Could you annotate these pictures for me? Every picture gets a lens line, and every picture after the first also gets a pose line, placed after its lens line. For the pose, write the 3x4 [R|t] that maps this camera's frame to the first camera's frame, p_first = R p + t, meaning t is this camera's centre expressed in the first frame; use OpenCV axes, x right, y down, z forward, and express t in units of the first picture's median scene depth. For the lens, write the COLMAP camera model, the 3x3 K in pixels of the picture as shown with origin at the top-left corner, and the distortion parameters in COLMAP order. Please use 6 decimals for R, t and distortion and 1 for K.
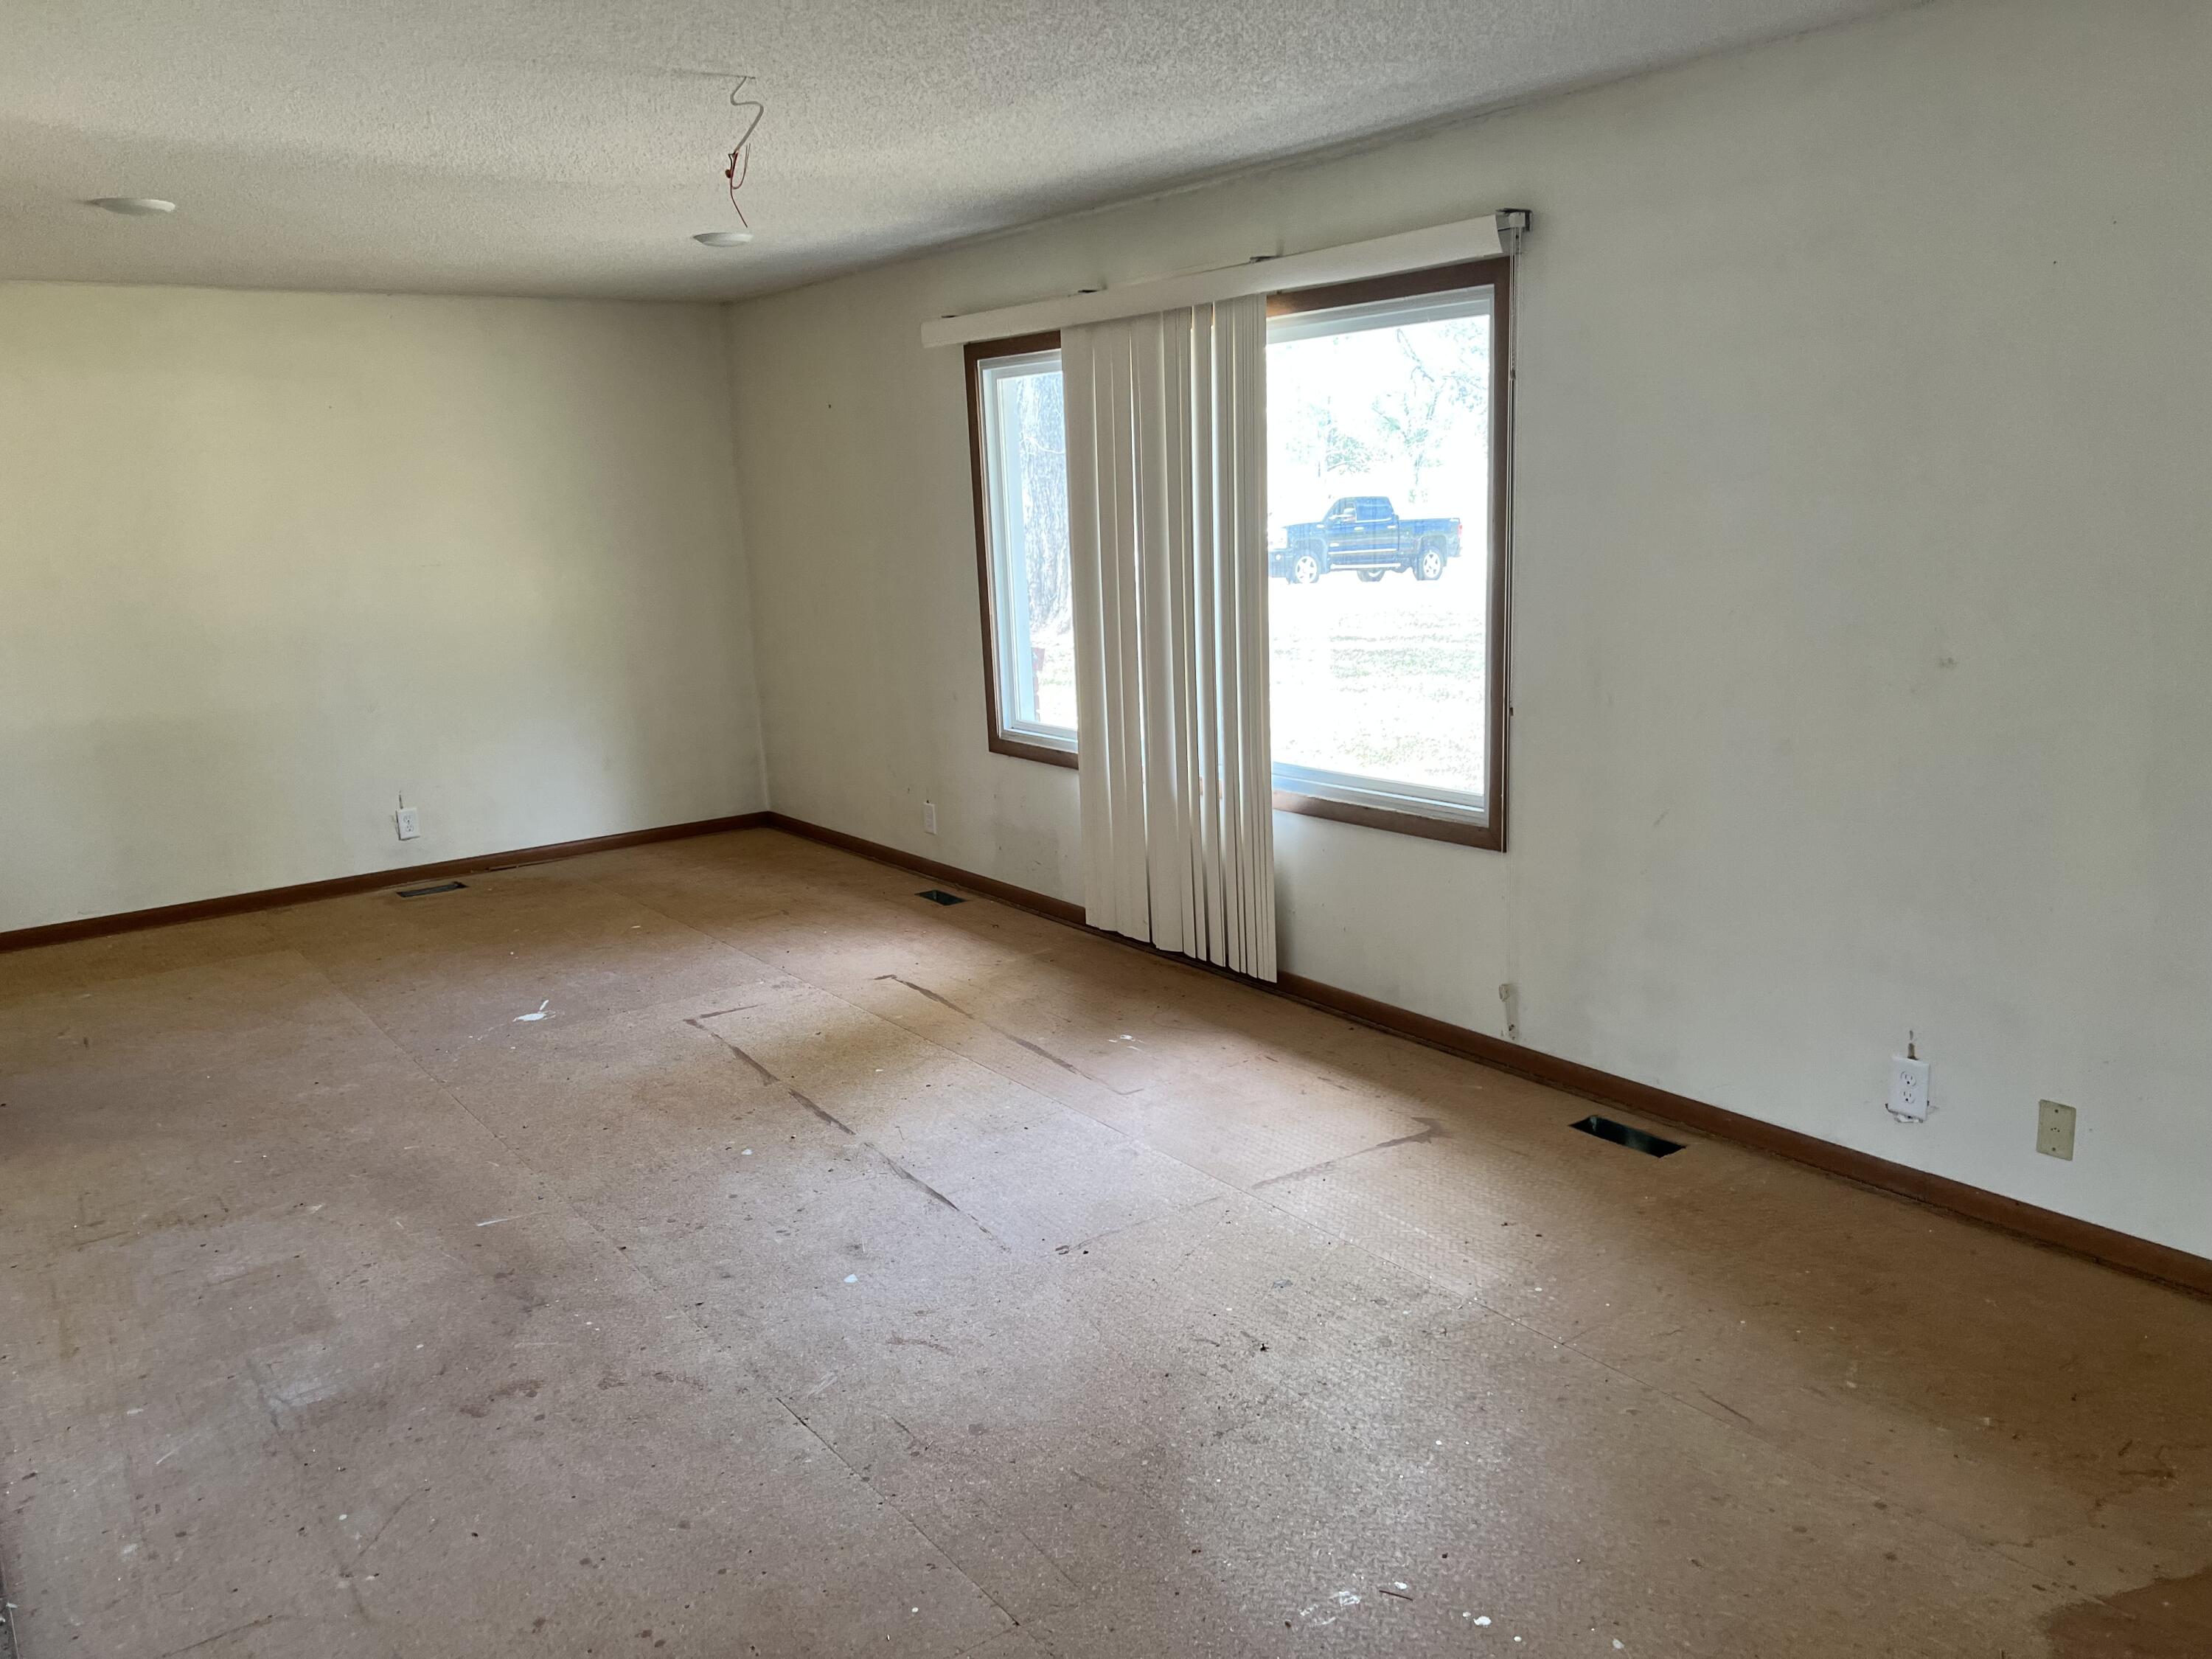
lens RADIAL K [[1676.3, 0, 1088.9], [0, 1676.3, 842.5], [0, 0, 1]] dist [0.071321, -0.070766]
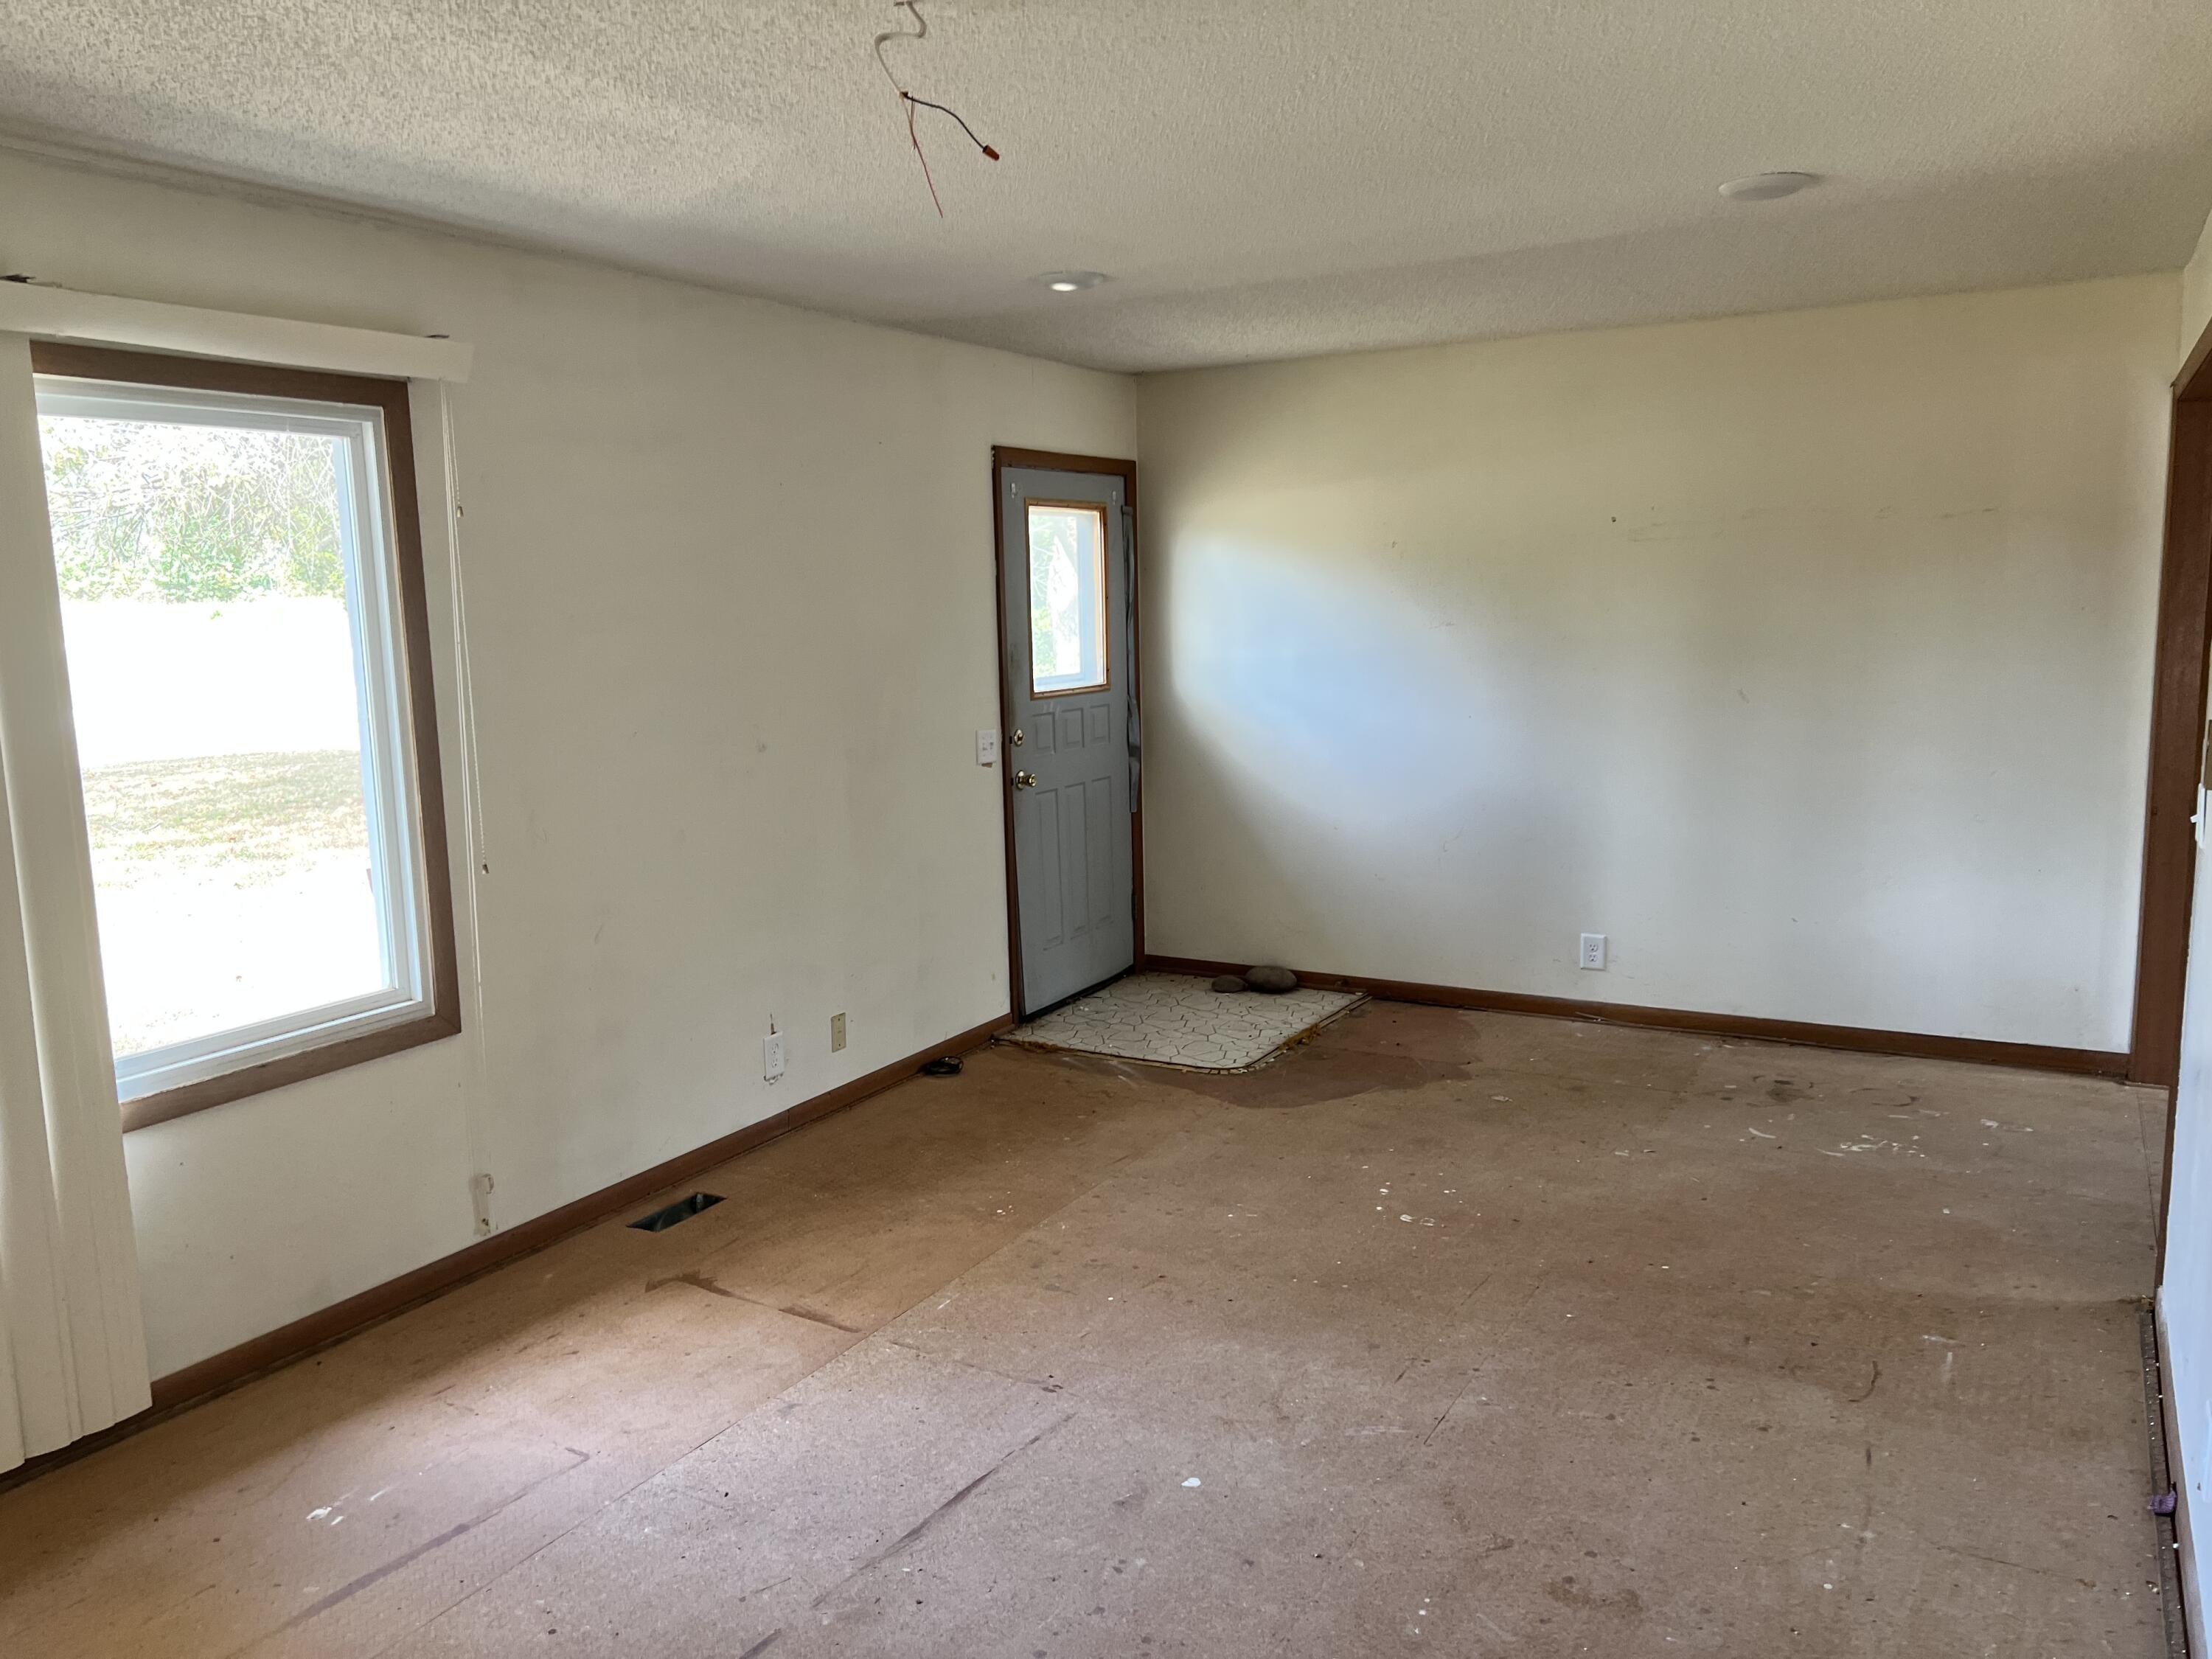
lens RADIAL K [[1676.3, 0, 1088.9], [0, 1676.3, 842.5], [0, 0, 1]] dist [0.071321, -0.070766]
pose [[-0.411630, -0.087136, 0.907176, -0.757559], [0.234717, 0.951702, 0.197916, -0.206372], [-0.880607, 0.294397, -0.371297, 1.096242]]
